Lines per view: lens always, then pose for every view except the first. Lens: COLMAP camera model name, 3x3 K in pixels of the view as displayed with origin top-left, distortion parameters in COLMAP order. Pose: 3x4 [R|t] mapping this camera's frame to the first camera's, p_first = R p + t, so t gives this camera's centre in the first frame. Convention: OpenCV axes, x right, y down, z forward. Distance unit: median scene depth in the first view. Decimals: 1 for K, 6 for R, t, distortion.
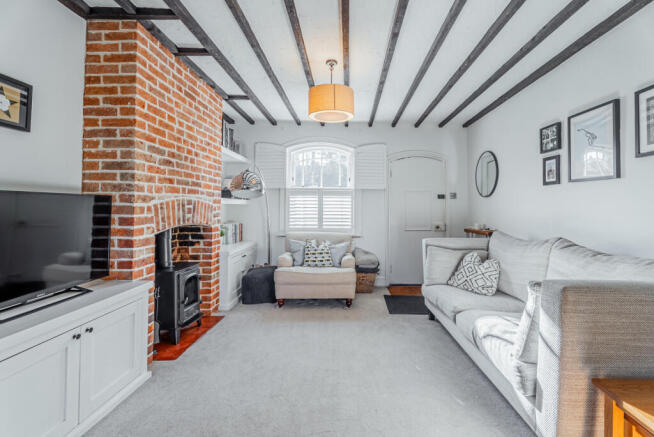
lens RADIAL K [[297.5, 0, 341.7], [0, 297.5, 206.4], [0, 0, 1]] dist [-0.000574, 0.000062]
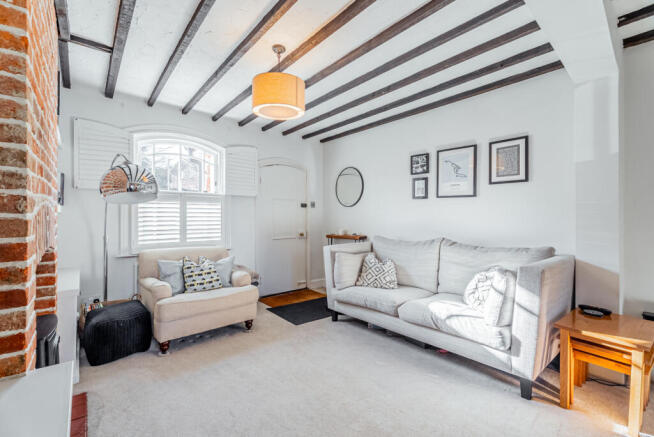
lens RADIAL K [[297.5, 0, 327.0], [0, 297.5, 219.8], [0, 0, 1]] dist [-0.000574, 0.000062]
pose [[0.765836, -0.014429, 0.642874, -0.441973], [0.000402, 0.999759, 0.021960, -0.007458], [-0.643036, -0.016559, 0.765657, 0.220909]]
